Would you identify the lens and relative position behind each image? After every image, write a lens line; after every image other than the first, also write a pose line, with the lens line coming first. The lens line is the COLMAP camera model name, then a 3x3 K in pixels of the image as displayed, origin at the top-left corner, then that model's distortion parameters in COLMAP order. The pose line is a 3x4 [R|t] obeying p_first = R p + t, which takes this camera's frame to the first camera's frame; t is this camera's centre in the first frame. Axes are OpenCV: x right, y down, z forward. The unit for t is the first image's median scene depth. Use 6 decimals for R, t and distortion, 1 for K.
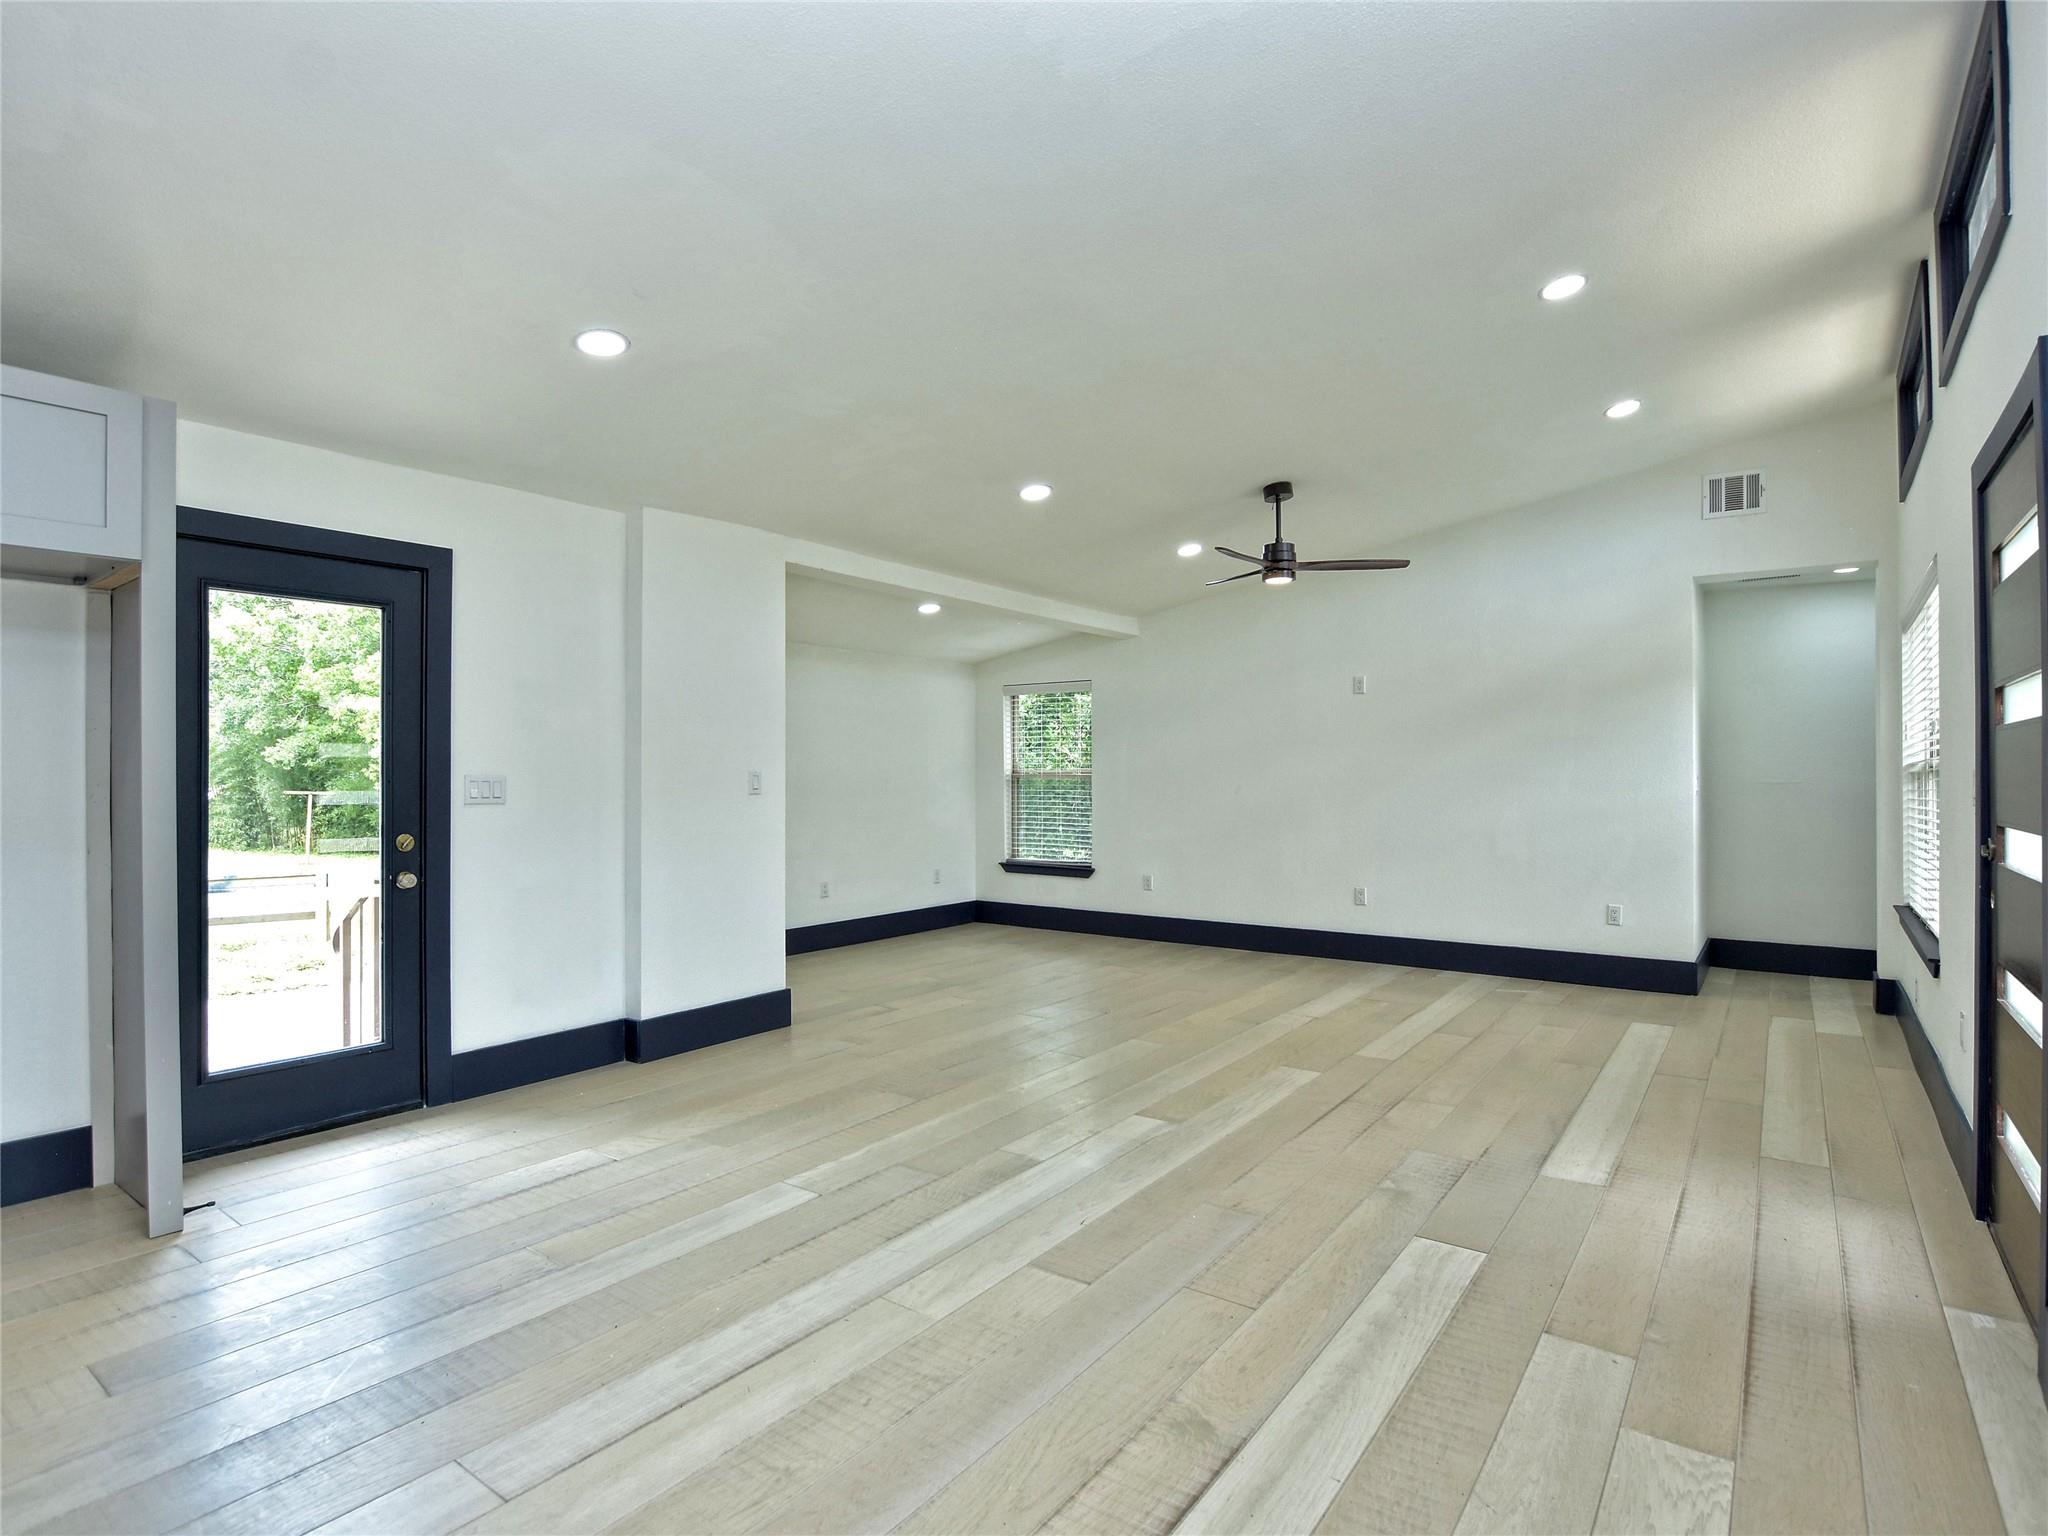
lens RADIAL K [[1055.5, 0, 1034.2], [0, 1055.5, 769.3], [0, 0, 1]] dist [-0.029110, 0.001255]
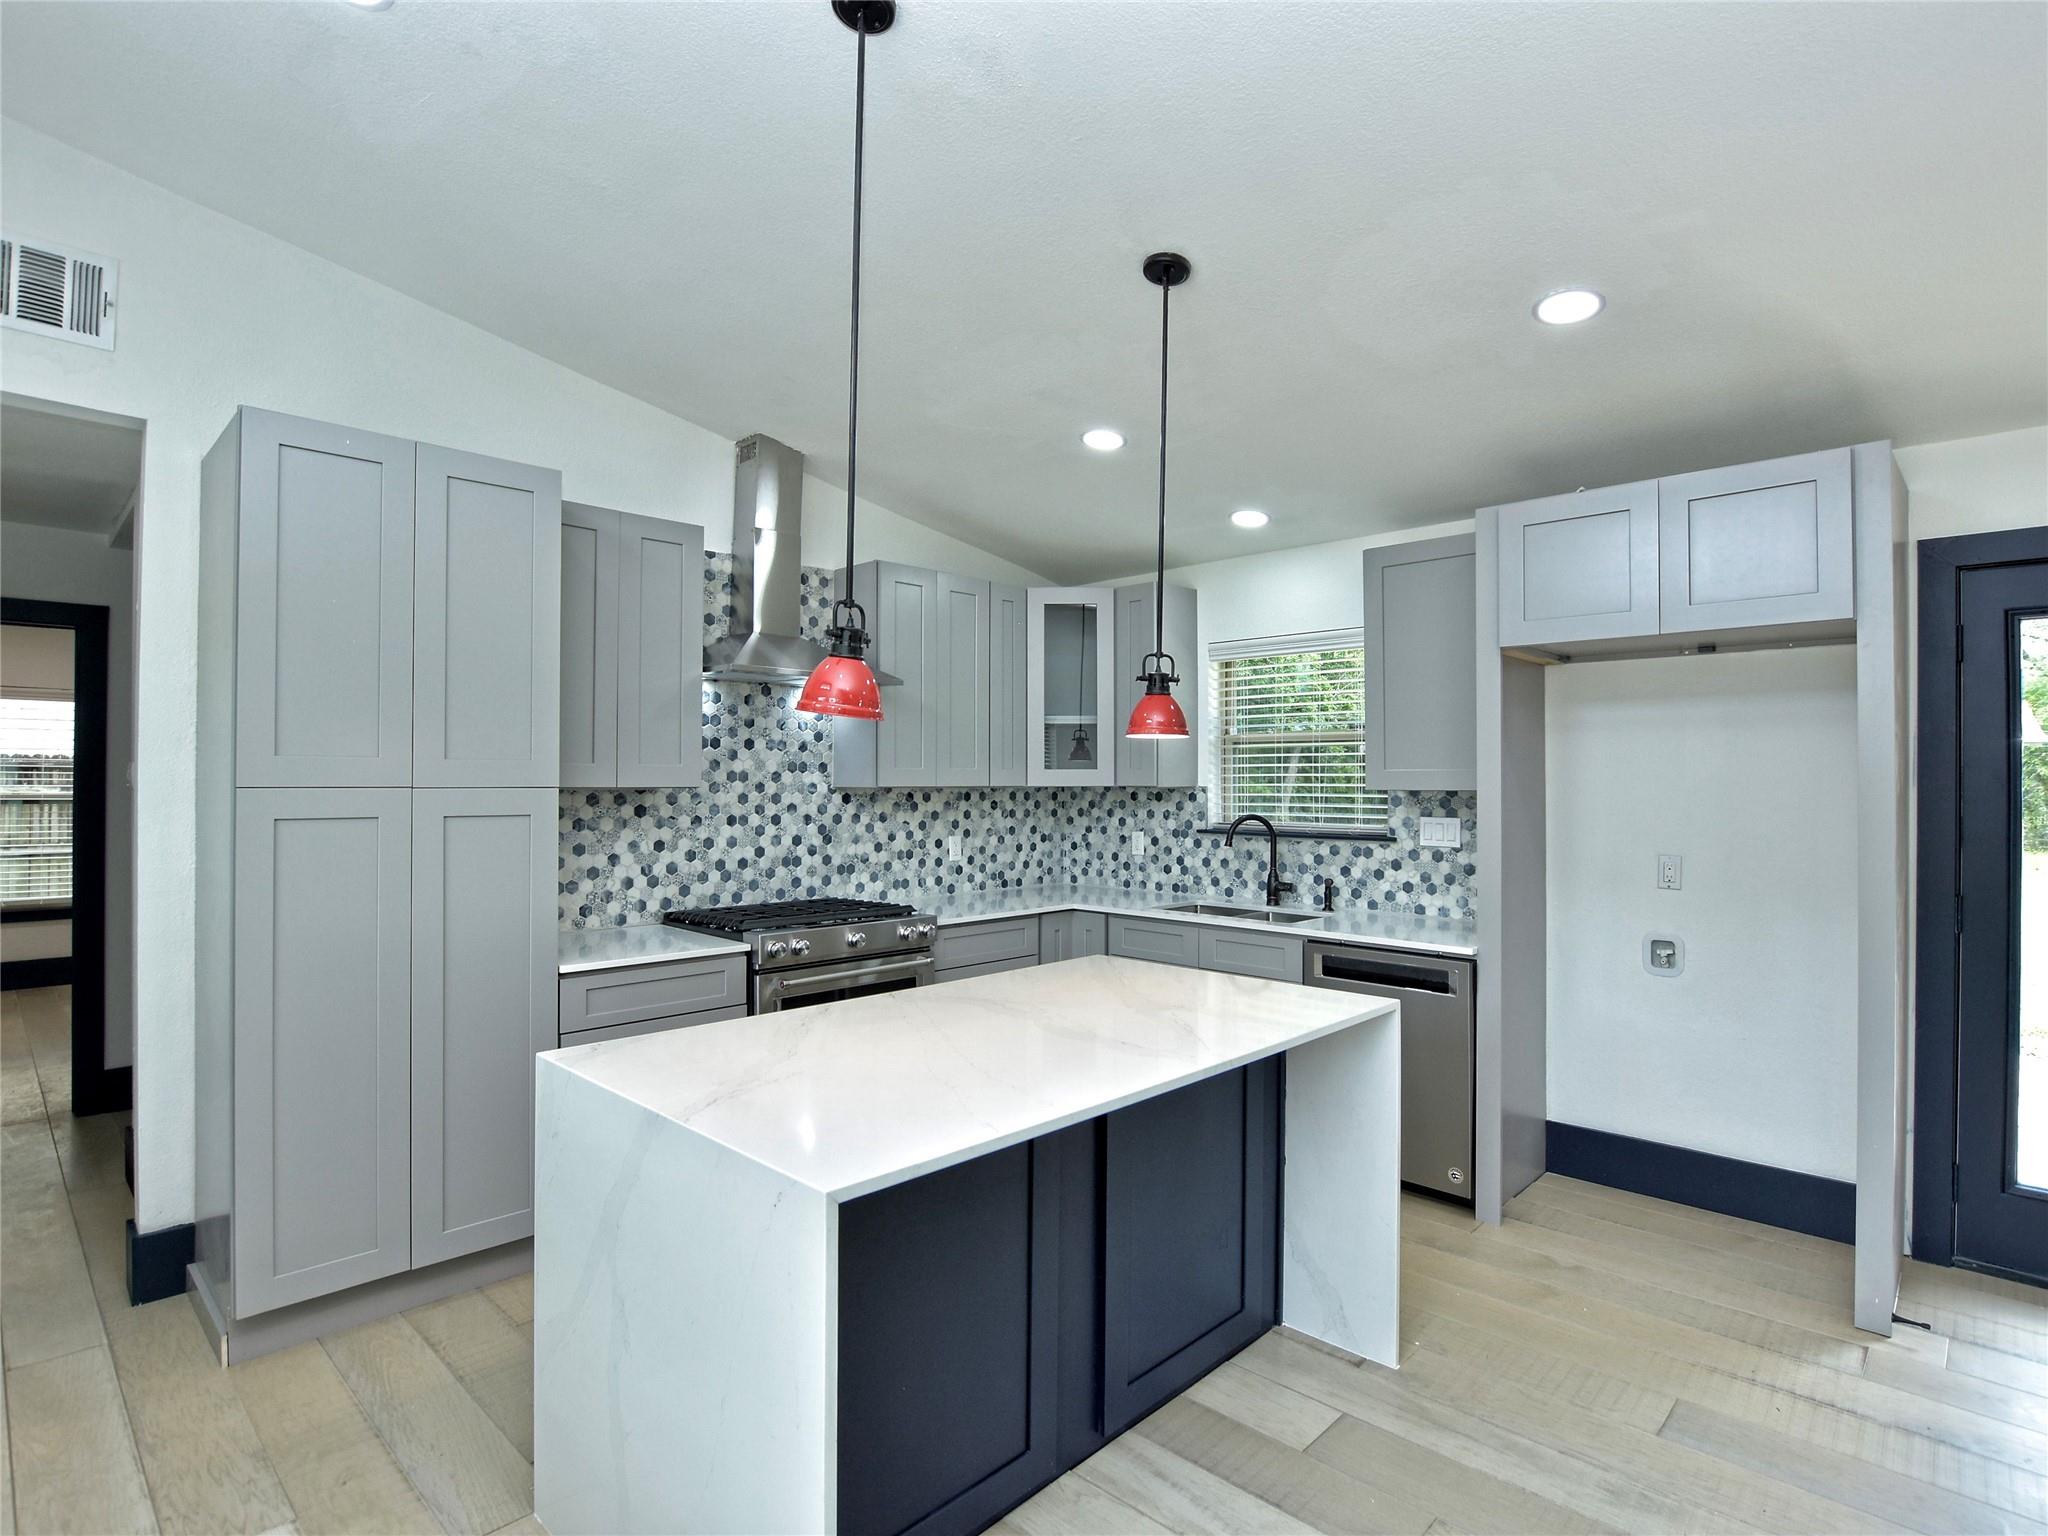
lens RADIAL K [[1045.4, 0, 1030.4], [0, 1045.4, 770.5], [0, 0, 1]] dist [-0.035787, 0.005932]
pose [[-0.134800, -0.005826, -0.990856, 0.098497], [0.000673, 0.999982, -0.005971, -0.030219], [0.990873, -0.001472, -0.134793, 0.200681]]
